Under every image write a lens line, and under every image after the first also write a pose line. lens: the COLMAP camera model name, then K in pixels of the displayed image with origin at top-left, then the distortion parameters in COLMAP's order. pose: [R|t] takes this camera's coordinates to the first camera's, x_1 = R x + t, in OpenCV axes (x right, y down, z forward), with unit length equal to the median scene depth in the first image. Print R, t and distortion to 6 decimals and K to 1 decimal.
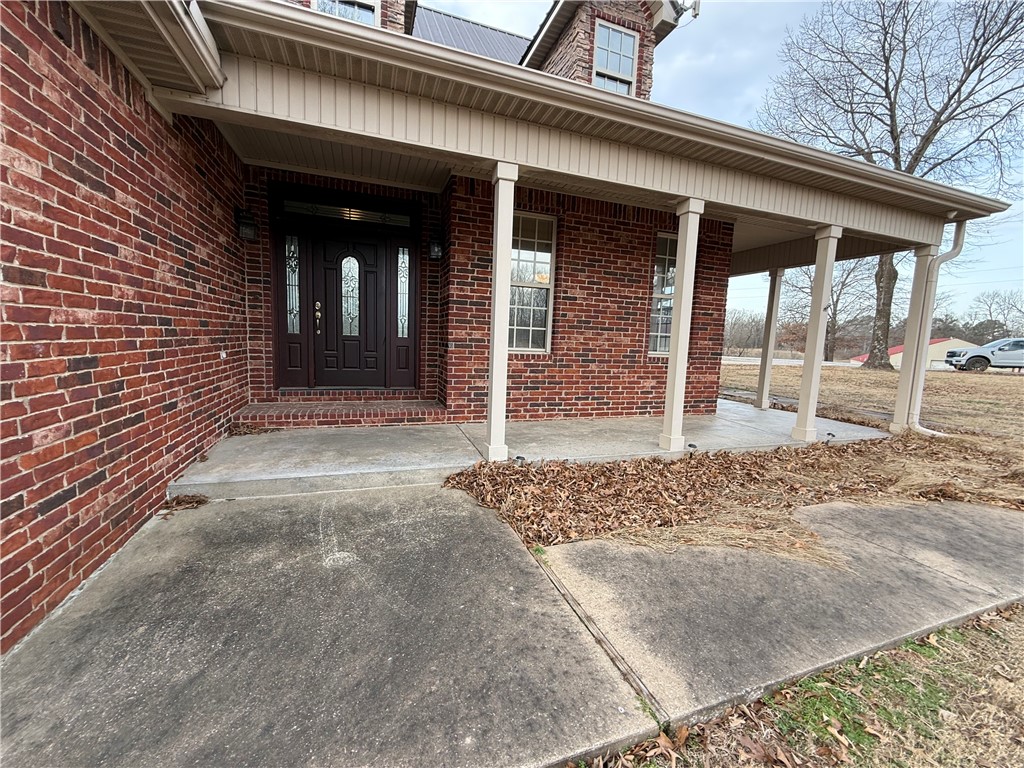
lens RADIAL K [[407.6, 0, 508.5], [0, 407.6, 384.0], [0, 0, 1]] dist [0.000143, 0.000193]
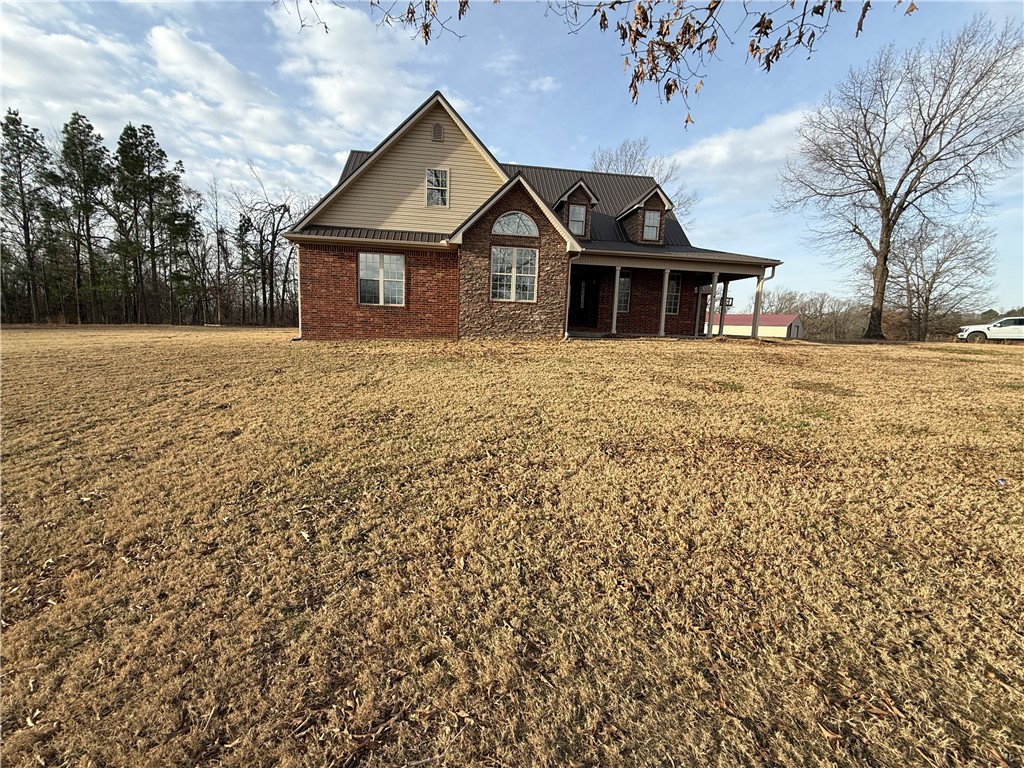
lens RADIAL K [[402.9, 0, 510.1], [0, 402.9, 380.8], [0, 0, 1]] dist [-0.001946, -0.000316]
pose [[0.977628, 0.026058, -0.208722, -0.137379], [-0.024421, 0.999648, 0.010413, 0.465787], [0.208920, -0.005083, 0.977920, -2.364004]]
